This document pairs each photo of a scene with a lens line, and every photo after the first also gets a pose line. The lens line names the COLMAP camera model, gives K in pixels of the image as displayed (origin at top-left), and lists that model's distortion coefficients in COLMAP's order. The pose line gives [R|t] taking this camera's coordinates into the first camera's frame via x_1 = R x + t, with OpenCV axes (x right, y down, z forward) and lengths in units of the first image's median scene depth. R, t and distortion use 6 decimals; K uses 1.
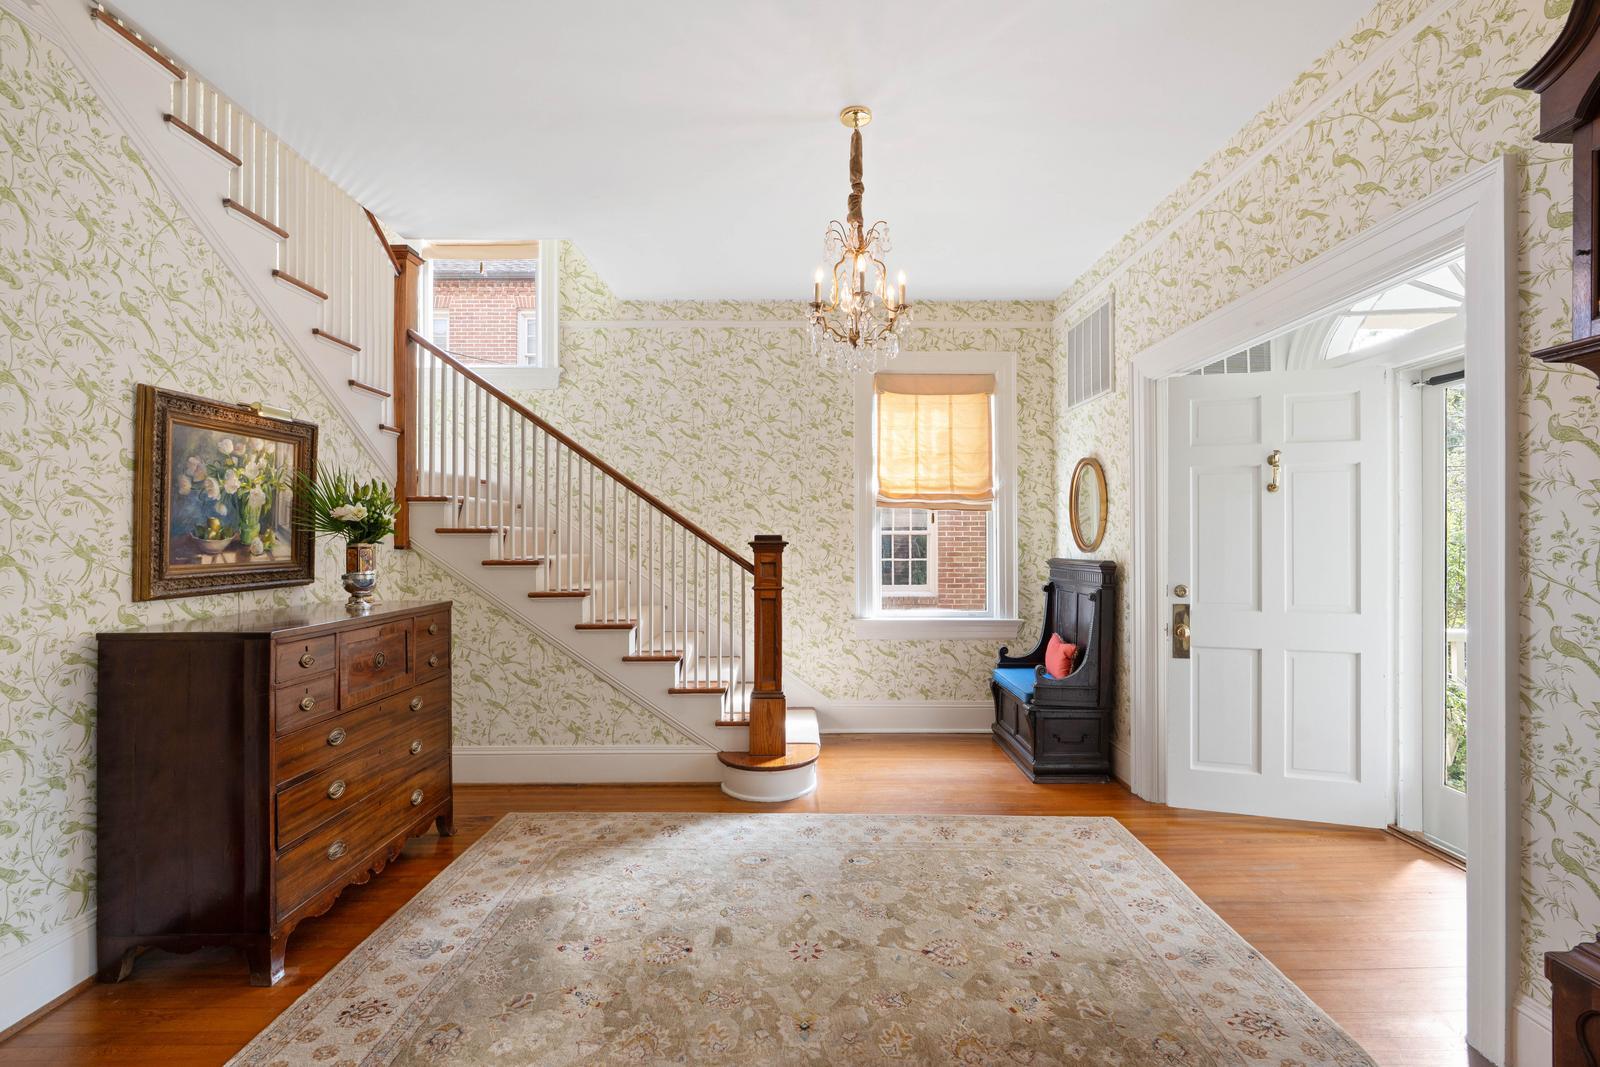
lens RADIAL K [[713.7, 0, 795.9], [0, 713.7, 535.1], [0, 0, 1]] dist [-0.010031, 0.000796]
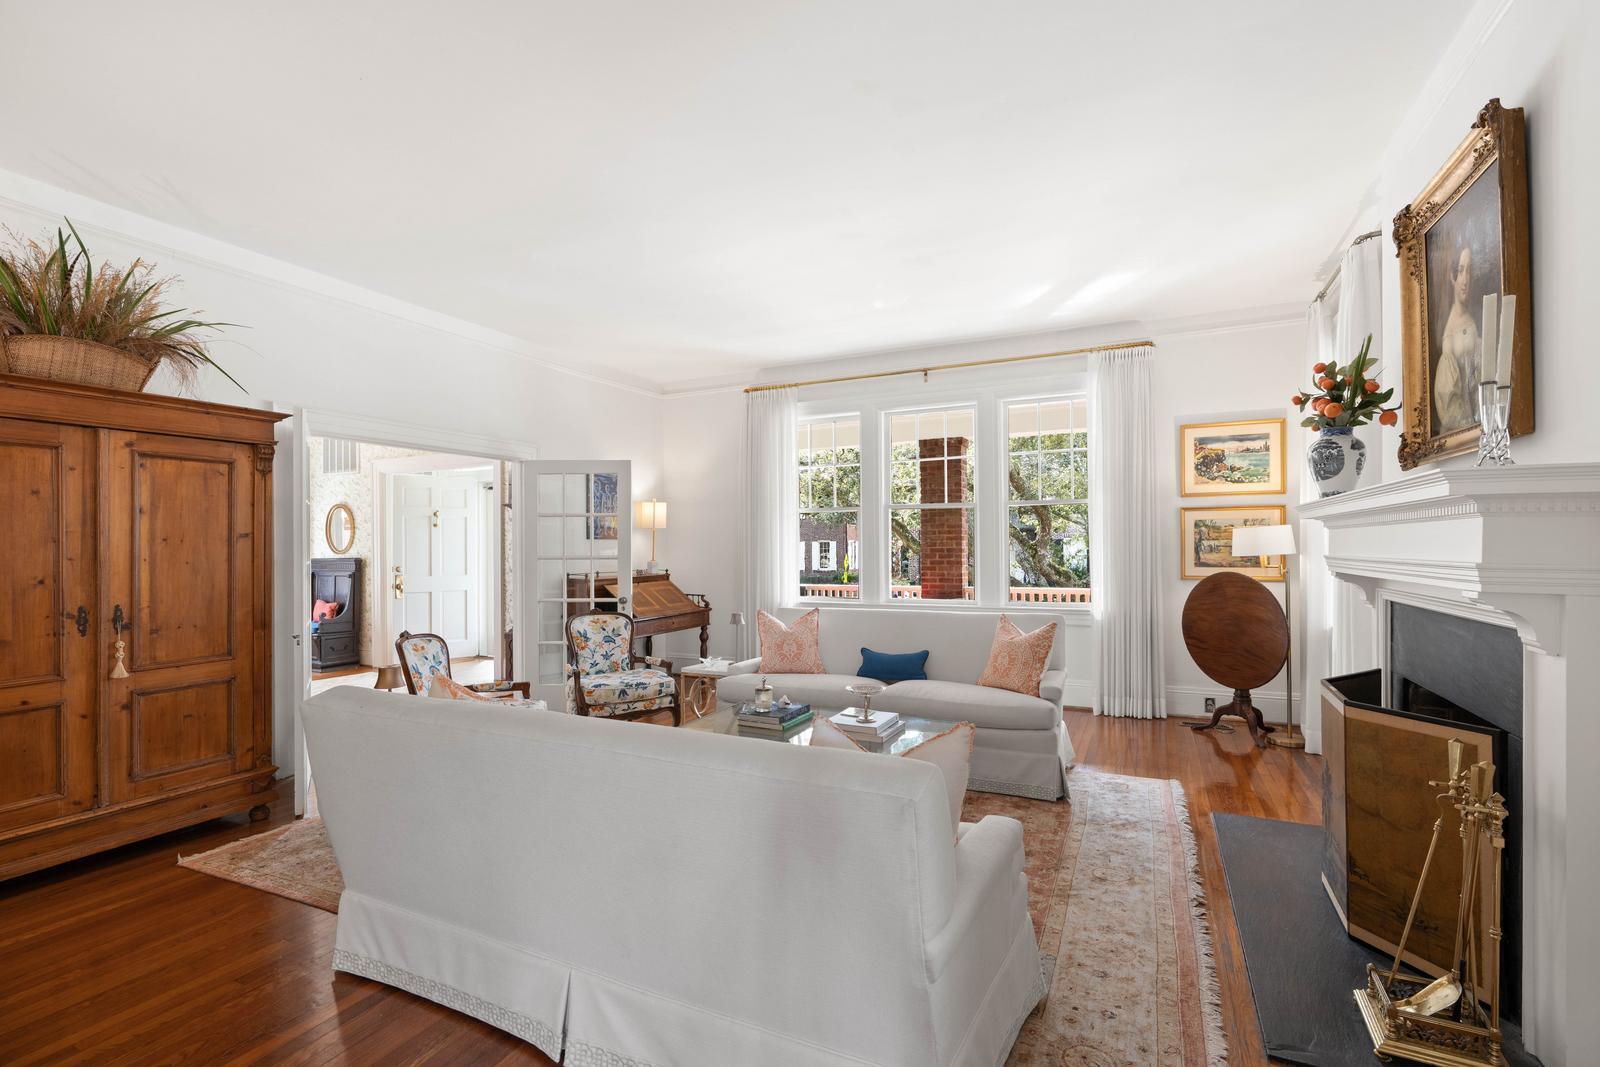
lens RADIAL K [[713.7, 0, 803.3], [0, 713.7, 544.1], [0, 0, 1]] dist [-0.010031, 0.000796]
pose [[0.434875, 0.003390, 0.900485, -0.831244], [0.002252, 0.999986, -0.004852, 0.010639], [-0.900488, 0.004137, 0.434861, -1.017832]]
